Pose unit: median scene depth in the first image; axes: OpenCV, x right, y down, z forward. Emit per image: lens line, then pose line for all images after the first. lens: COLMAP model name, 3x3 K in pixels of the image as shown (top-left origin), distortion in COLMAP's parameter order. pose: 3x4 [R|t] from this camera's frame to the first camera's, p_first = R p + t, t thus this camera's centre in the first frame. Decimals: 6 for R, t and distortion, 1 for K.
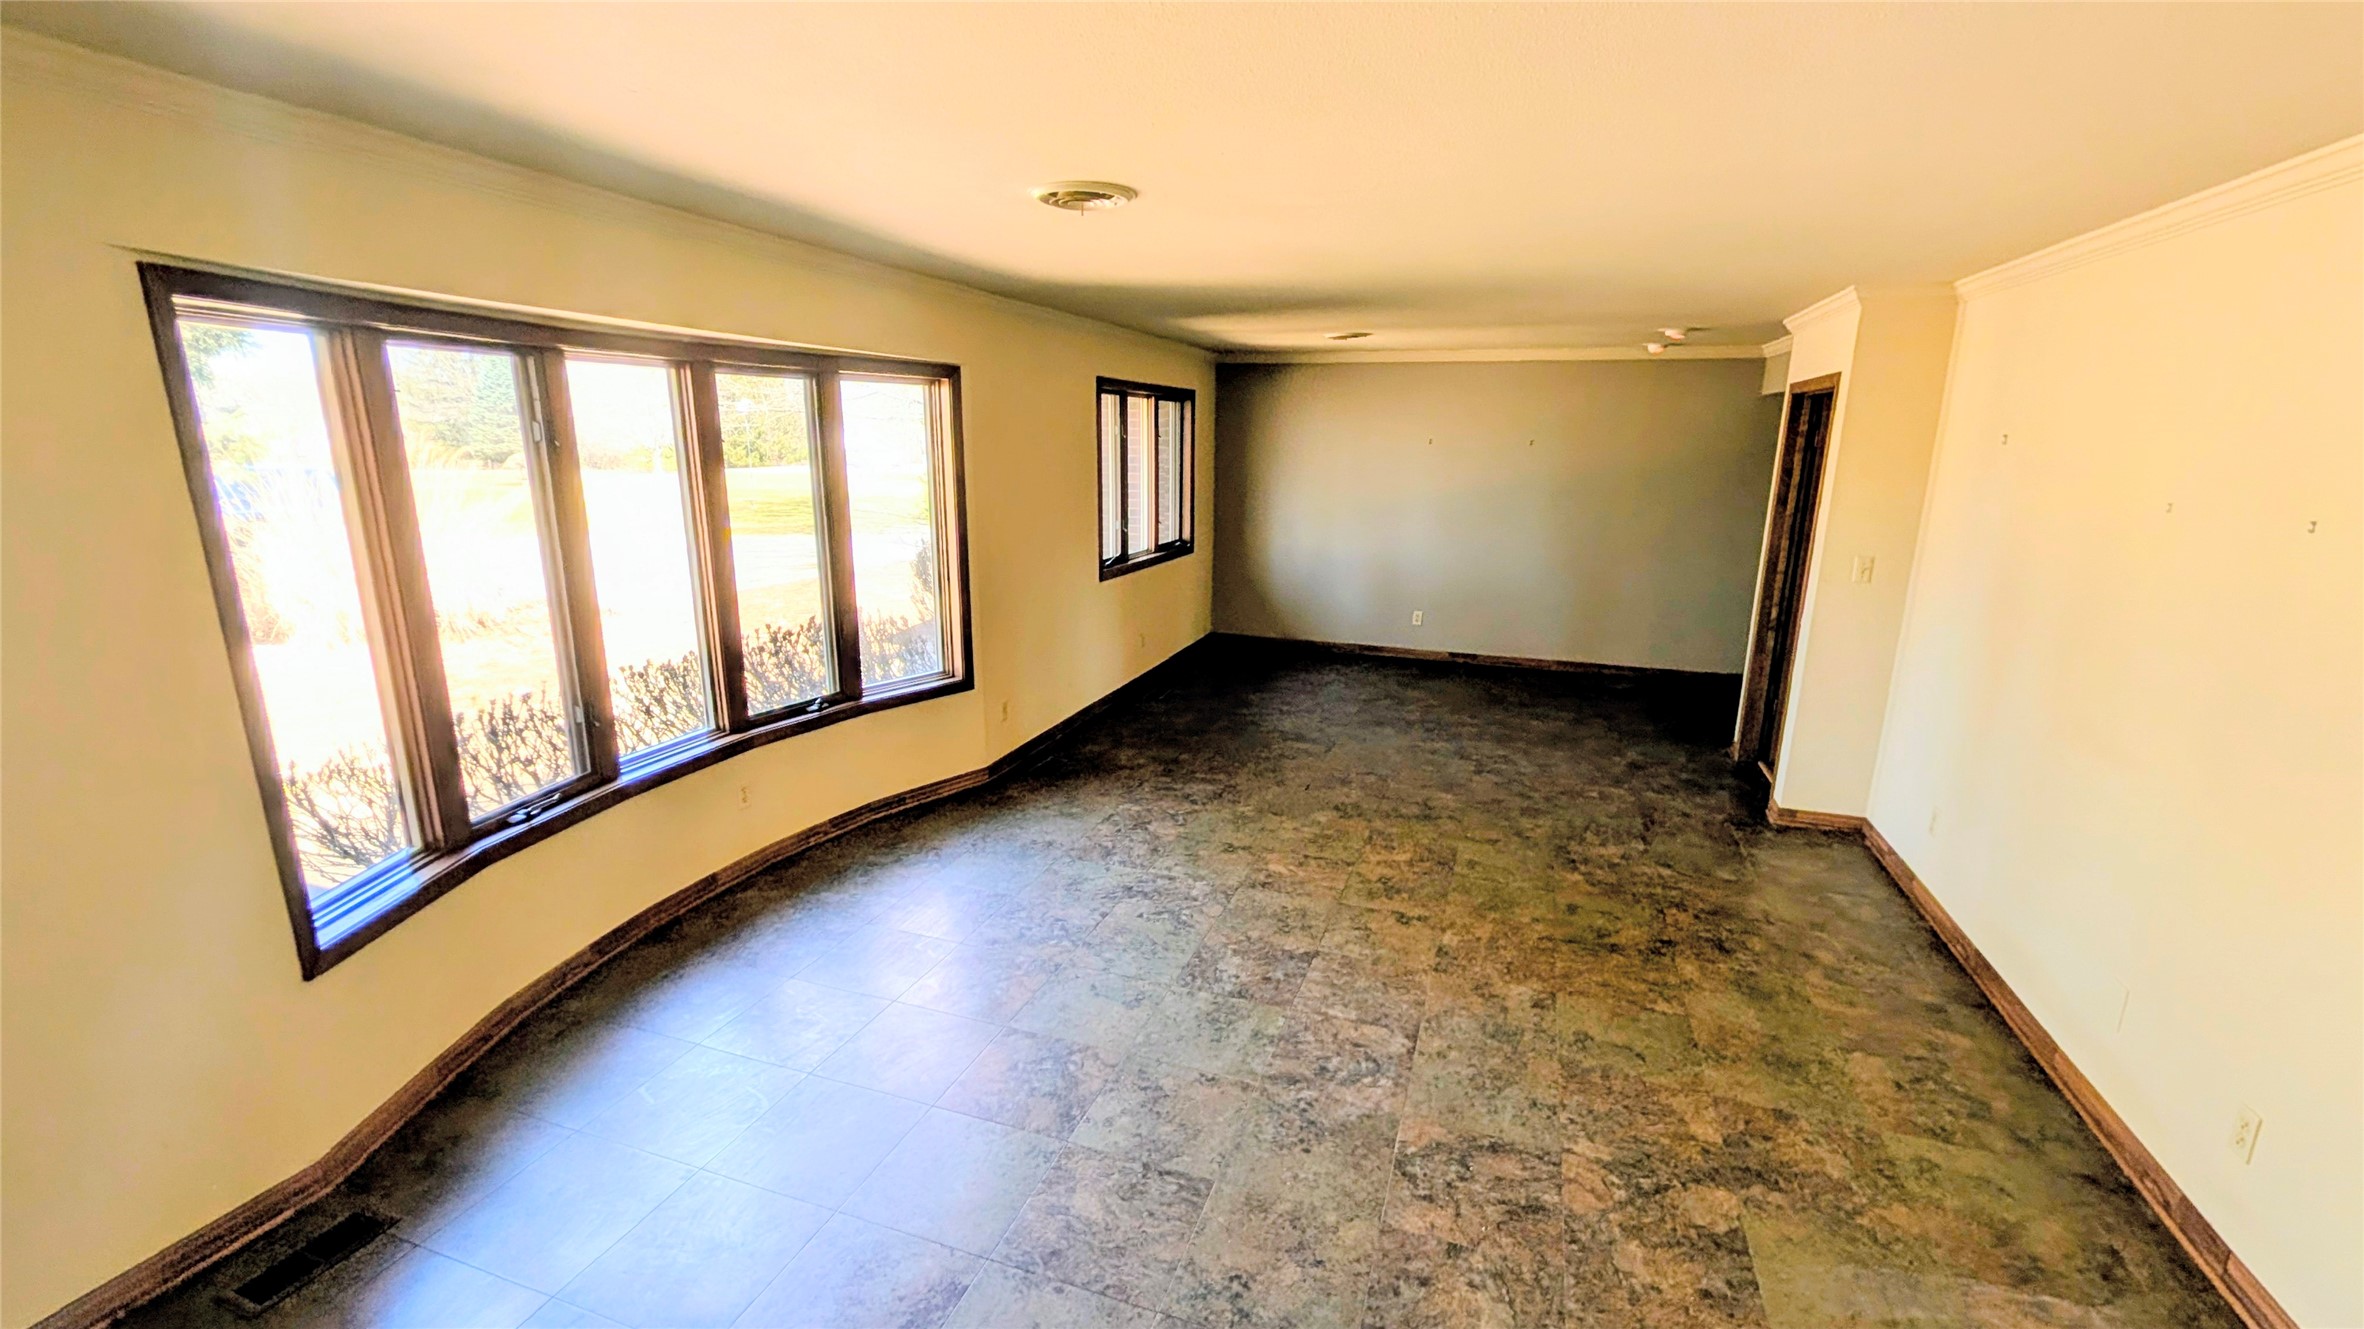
lens RADIAL K [[1002.4, 0, 1175.6], [0, 1002.4, 682.4], [0, 0, 1]] dist [0.000224, -0.000166]
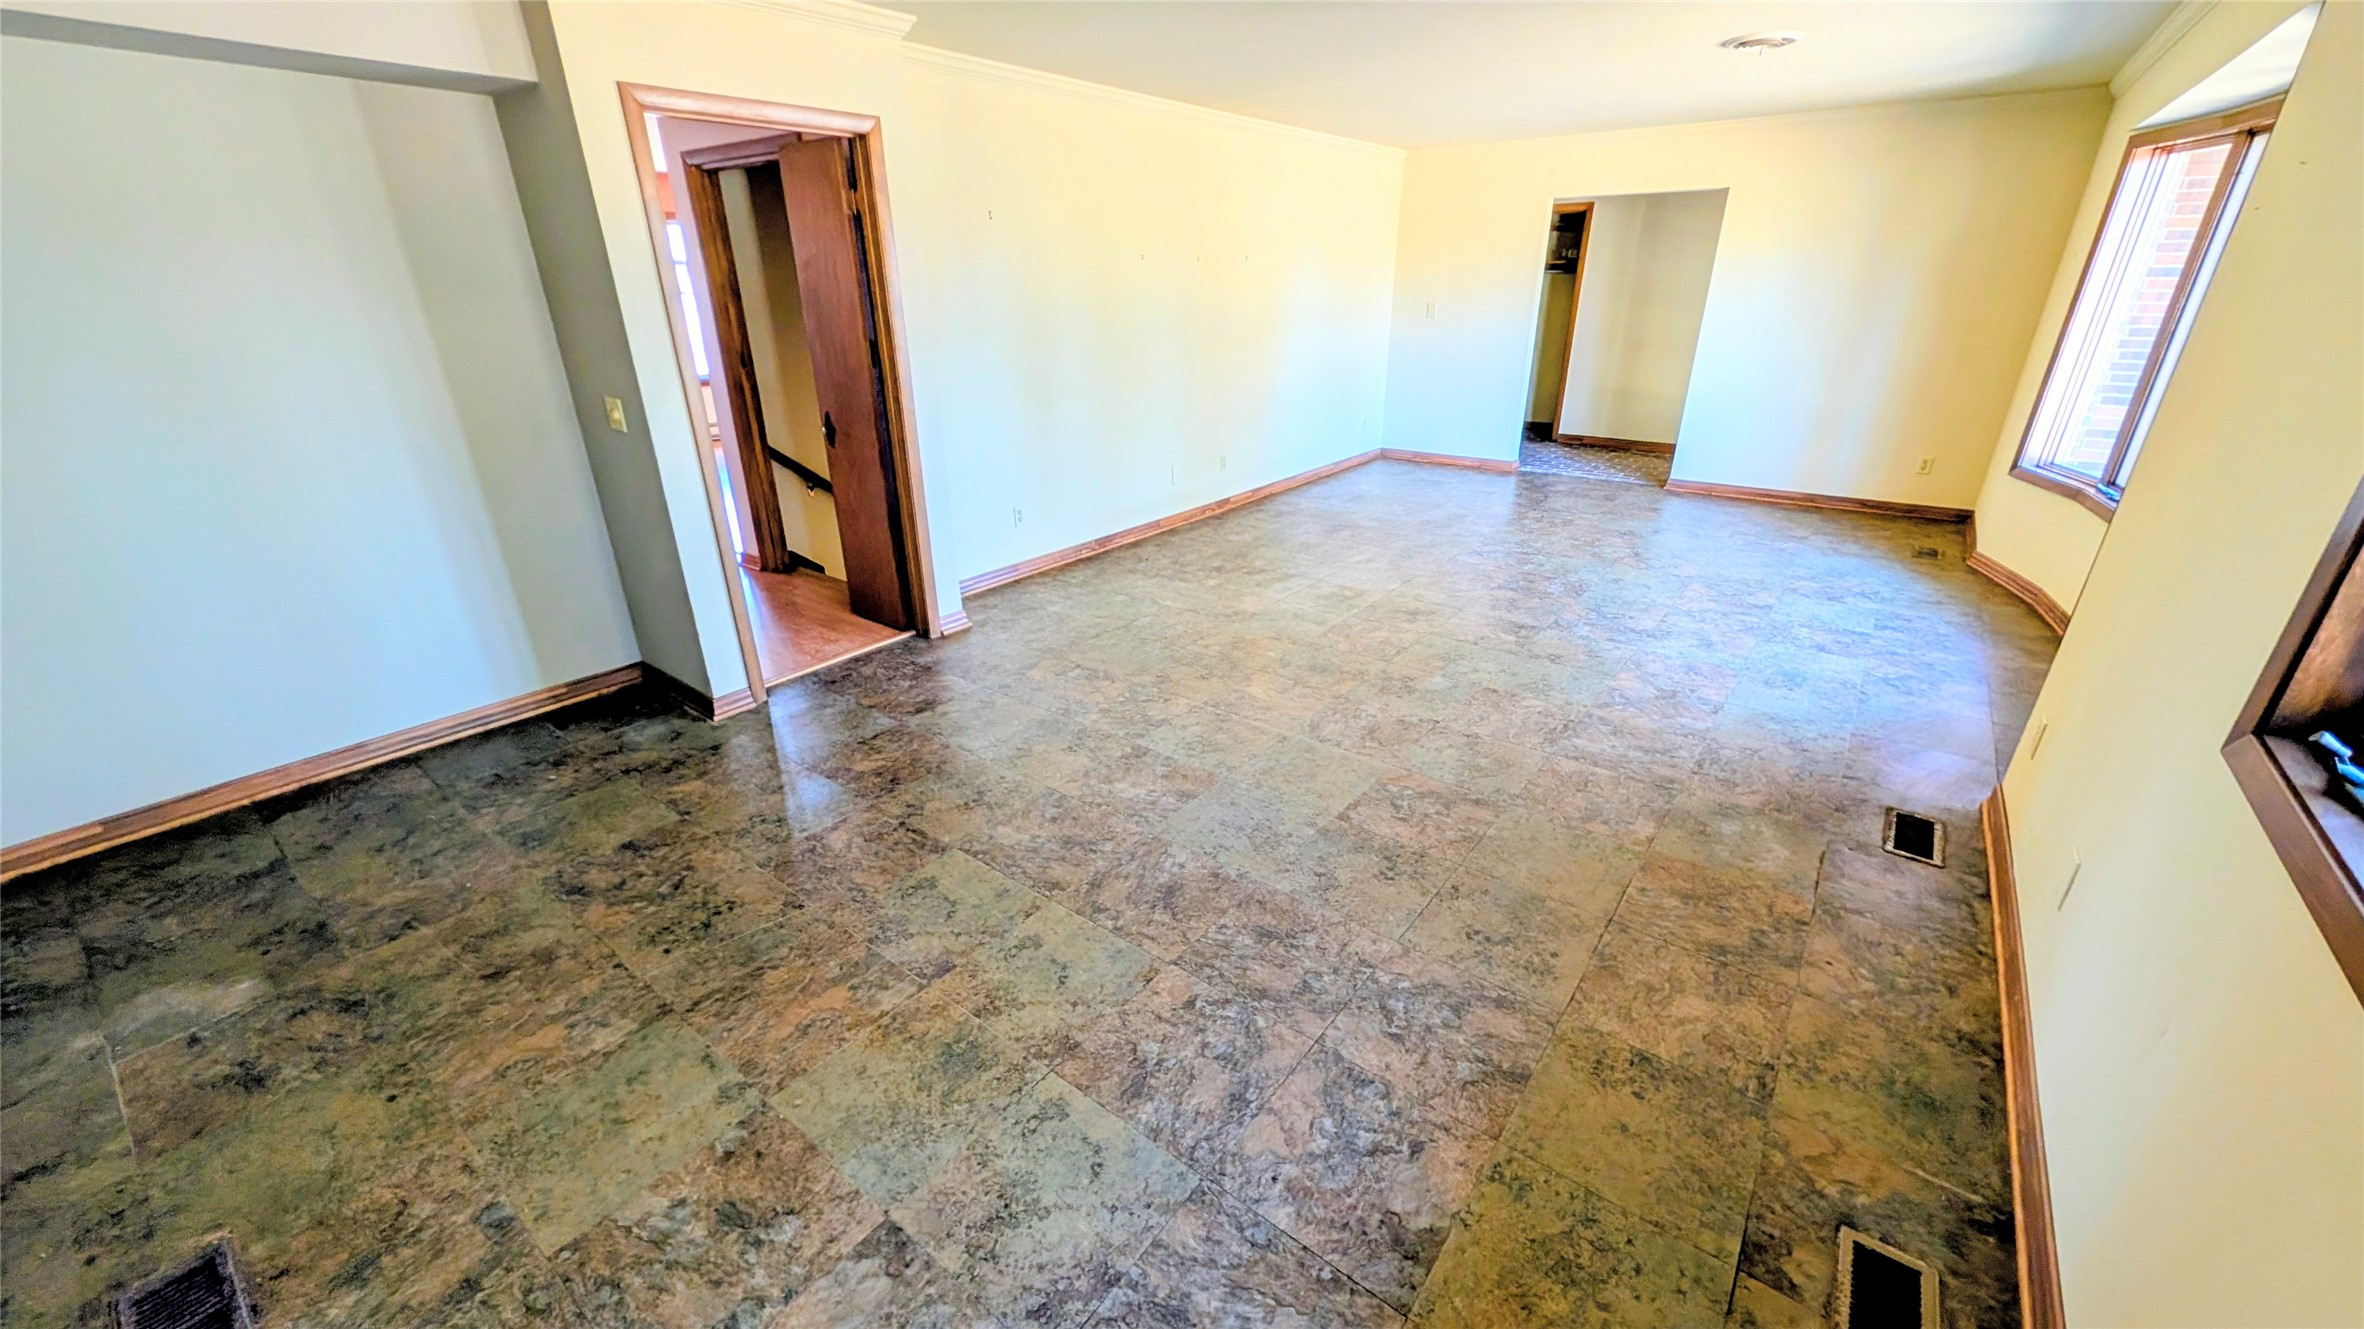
lens RADIAL K [[897.4, 0, 1198.6], [0, 897.4, 659.0], [0, 0, 1]] dist [0.001766, -0.000404]
pose [[-0.953910, -0.121602, 0.274351, 0.145762], [0.069980, 0.798878, 0.597408, -0.380223], [-0.291819, 0.589073, -0.753549, 1.777904]]
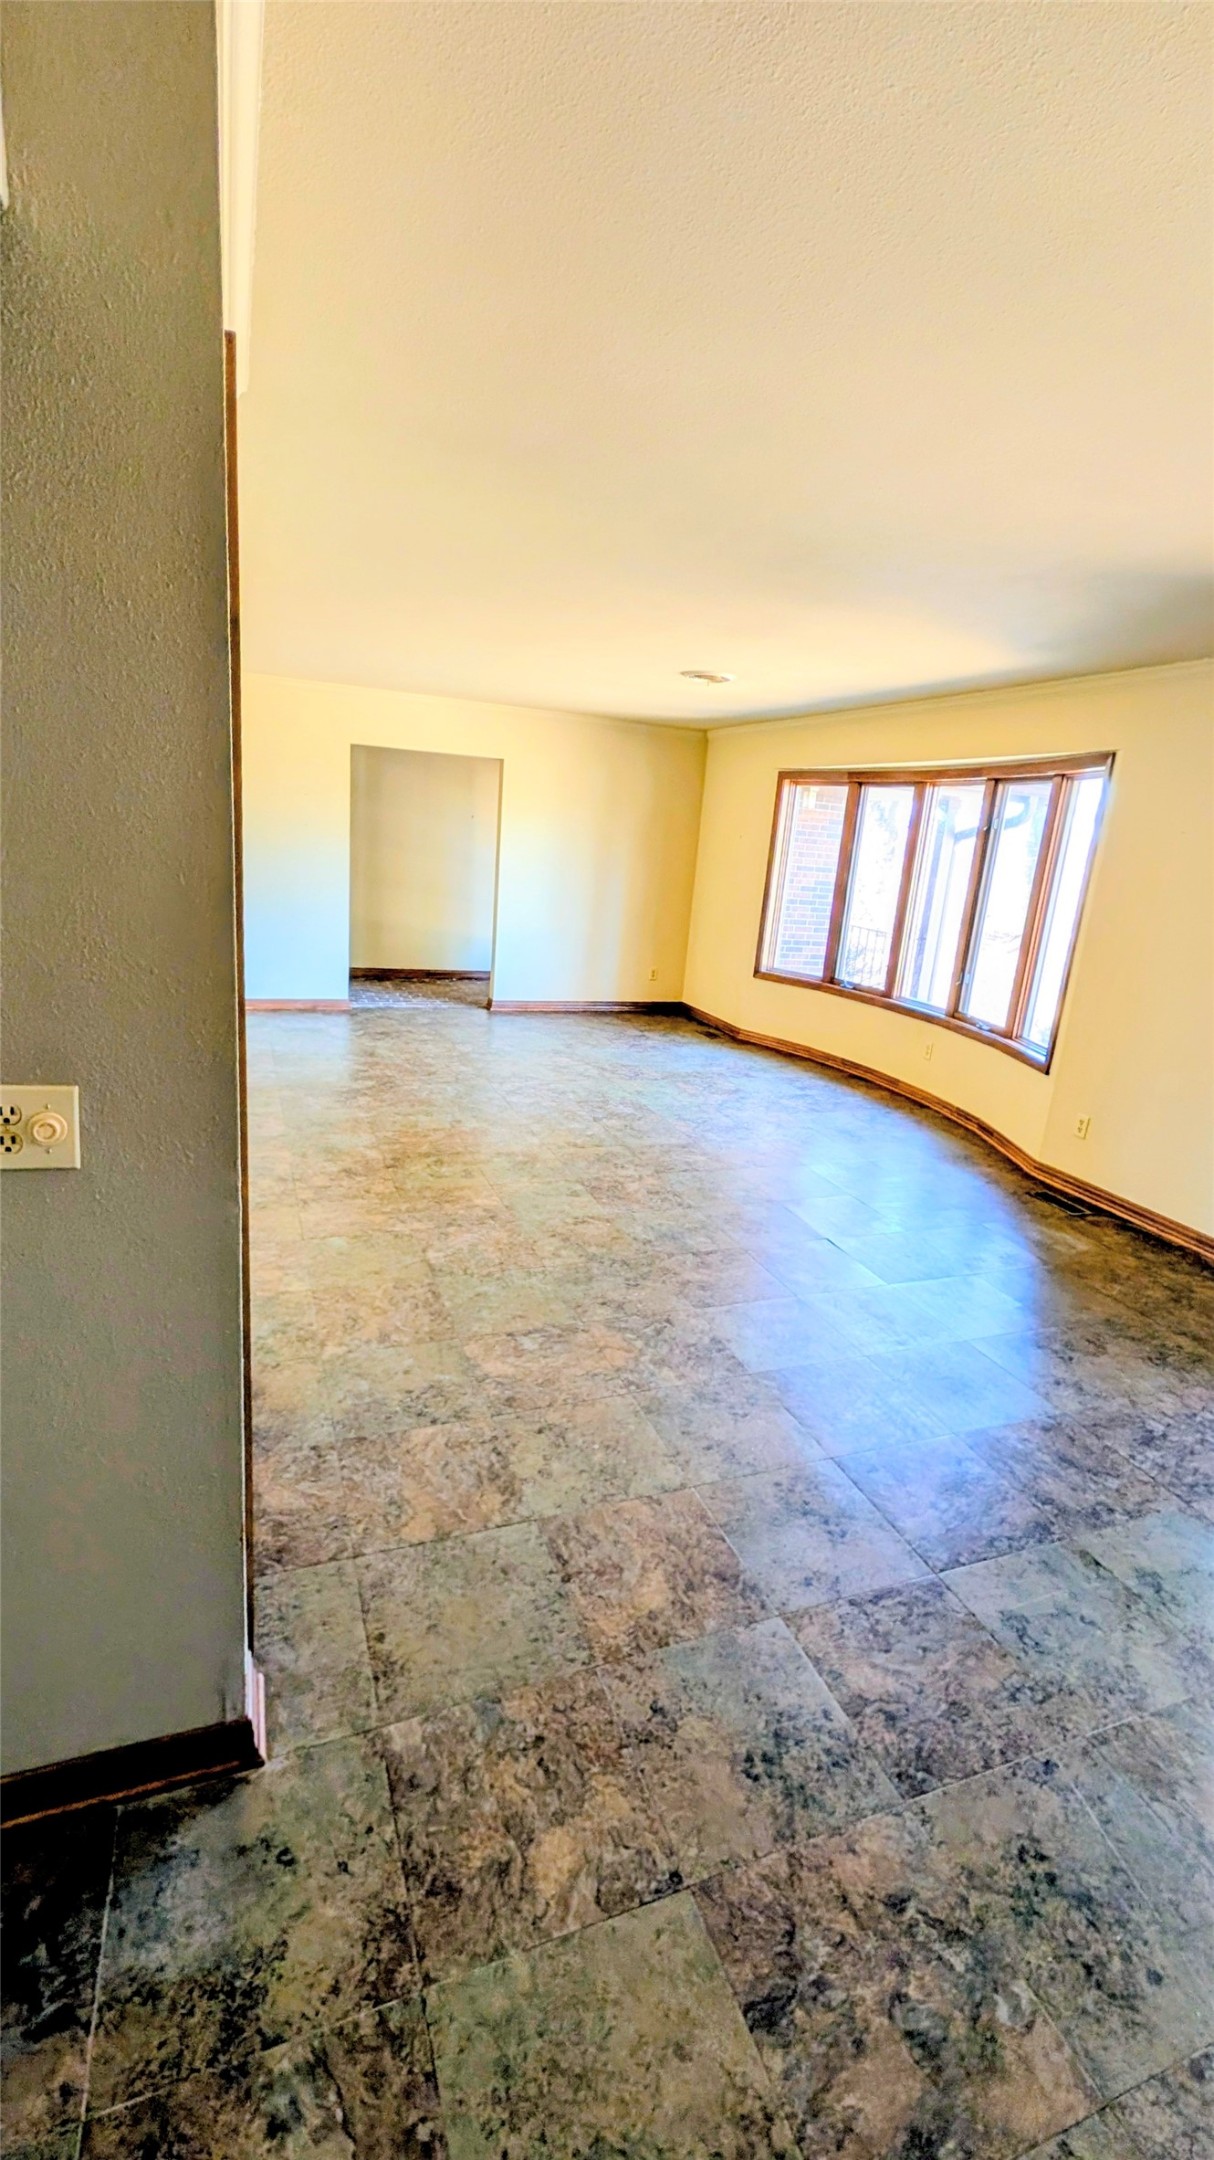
lens RADIAL K [[915.9, 0, 601.3], [0, 915.9, 1071.8], [0, 0, 1]] dist [0.000224, -0.000166]
pose [[-0.756446, 0.092511, -0.647480, 0.846296], [-0.243038, 0.879307, 0.409574, -0.306408], [0.607224, 0.467183, -0.642665, 1.527533]]
